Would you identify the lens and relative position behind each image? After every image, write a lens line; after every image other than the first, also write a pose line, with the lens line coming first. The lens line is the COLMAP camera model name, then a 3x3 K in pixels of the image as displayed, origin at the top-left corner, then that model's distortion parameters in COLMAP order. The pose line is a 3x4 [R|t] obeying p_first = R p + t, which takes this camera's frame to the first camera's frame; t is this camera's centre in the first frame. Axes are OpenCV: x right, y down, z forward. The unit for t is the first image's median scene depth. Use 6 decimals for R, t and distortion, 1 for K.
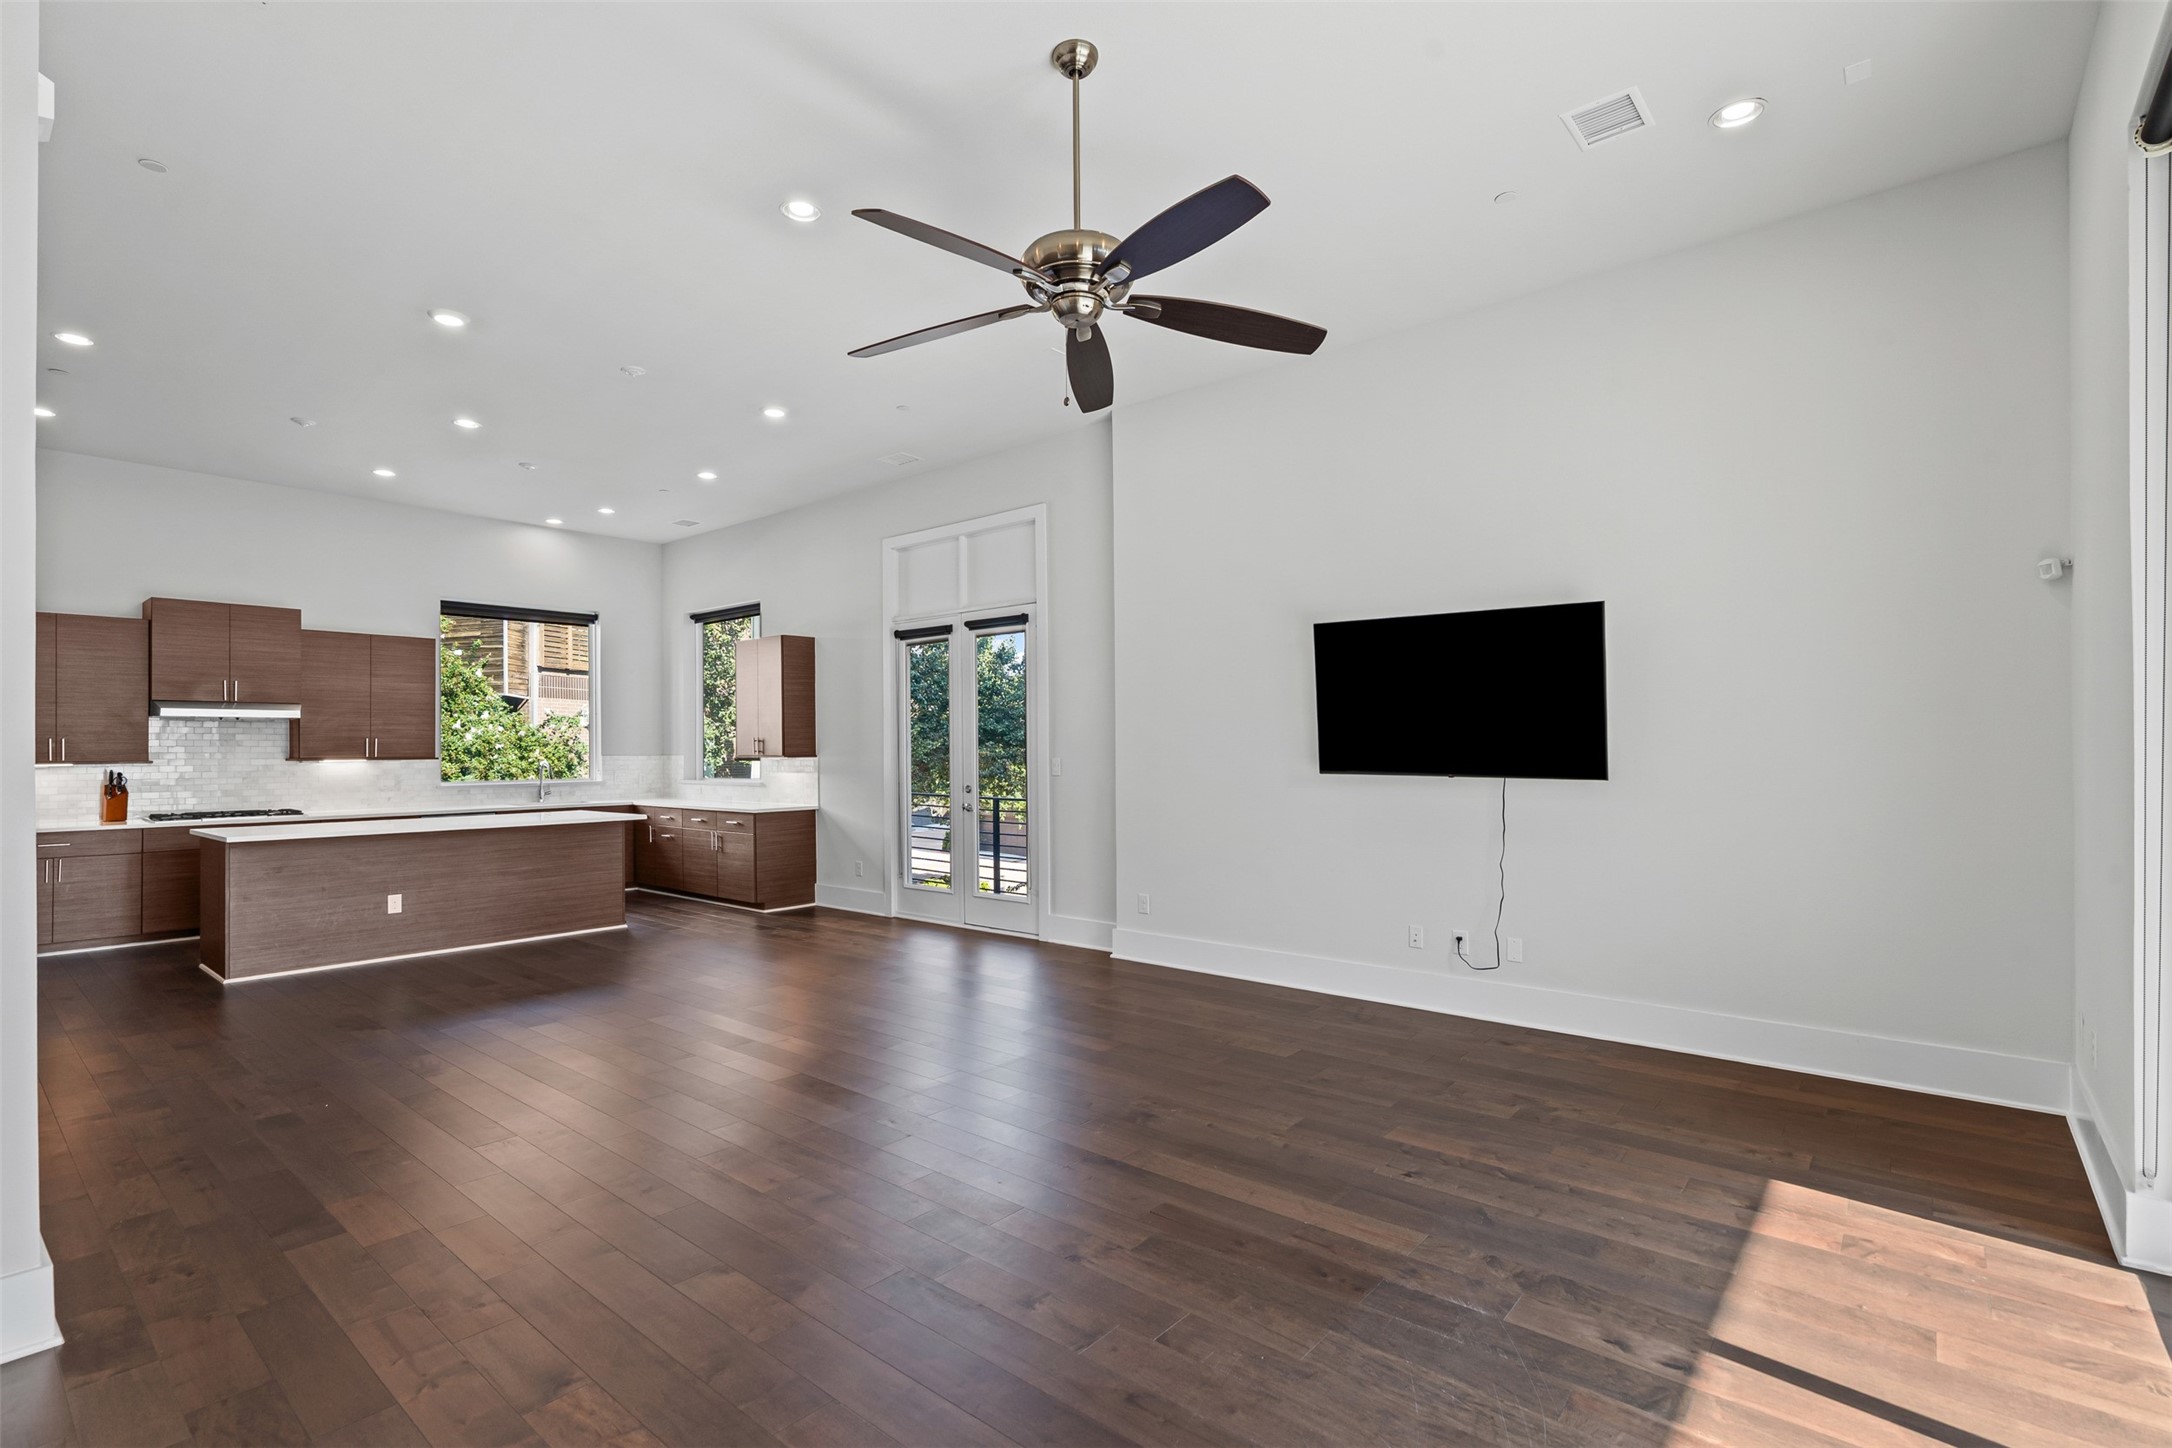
lens RADIAL K [[998.3, 0, 1088.4], [0, 998.3, 718.9], [0, 0, 1]] dist [-0.000471, 0.000922]
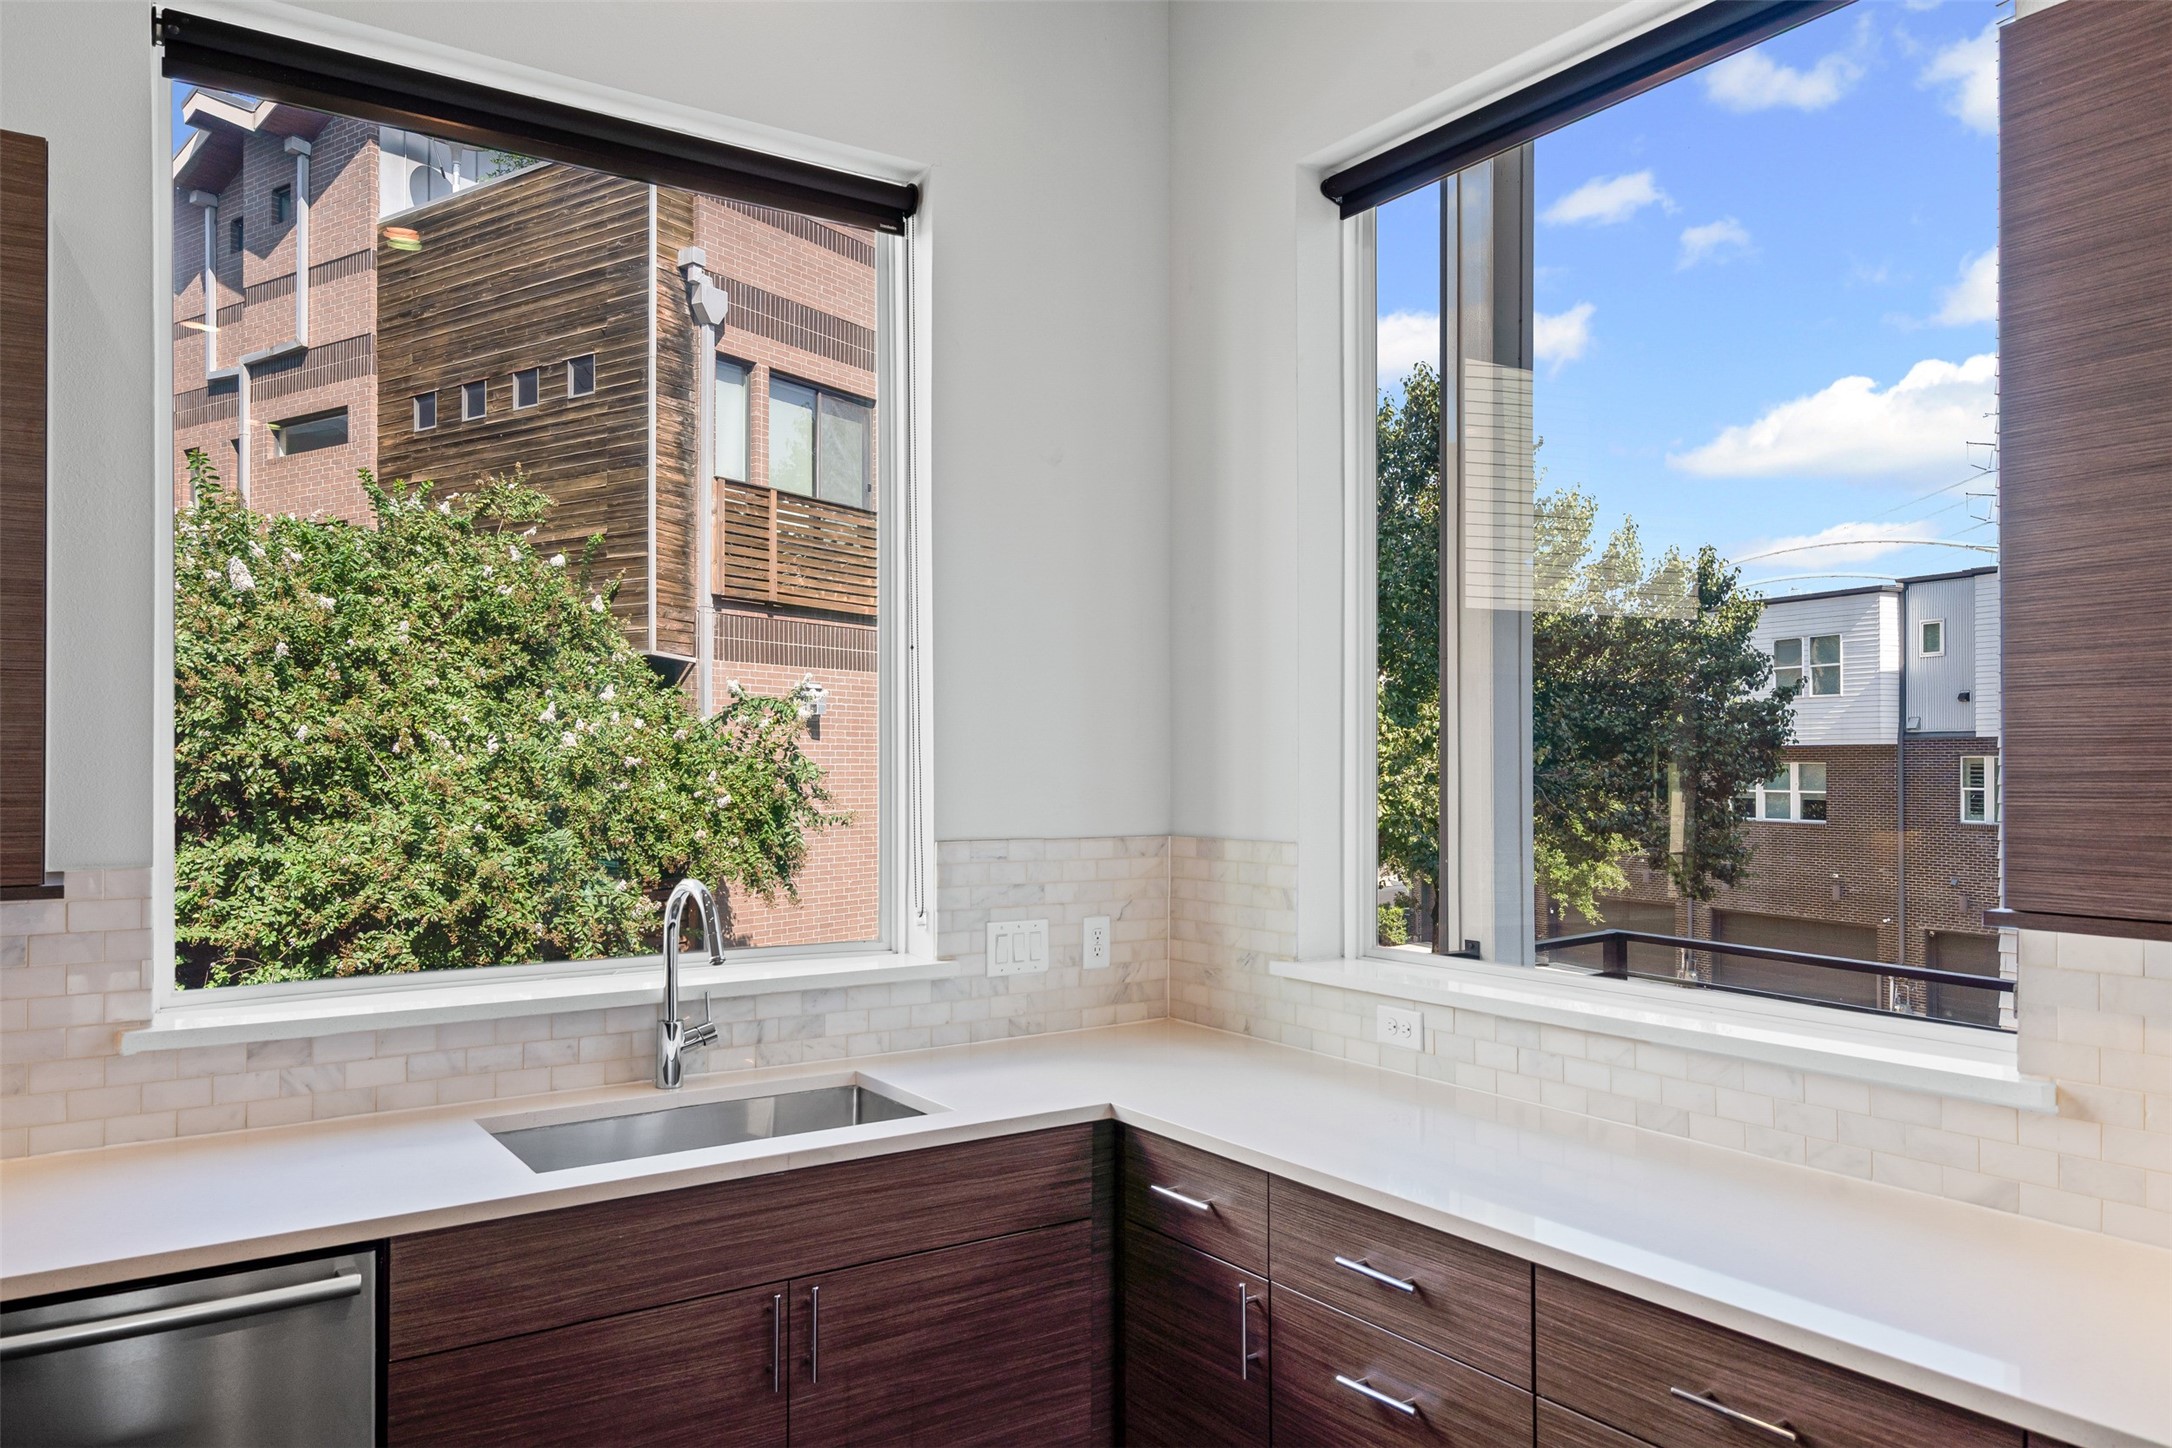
lens RADIAL K [[1540.3, 0, 1102.6], [0, 1540.3, 746.3], [0, 0, 1]] dist [-0.002429, -0.001410]
pose [[0.965766, -0.000199, -0.259415, -0.187053], [0.004446, 0.999865, 0.015787, 0.009493], [0.259376, -0.016400, 0.965637, 0.348224]]
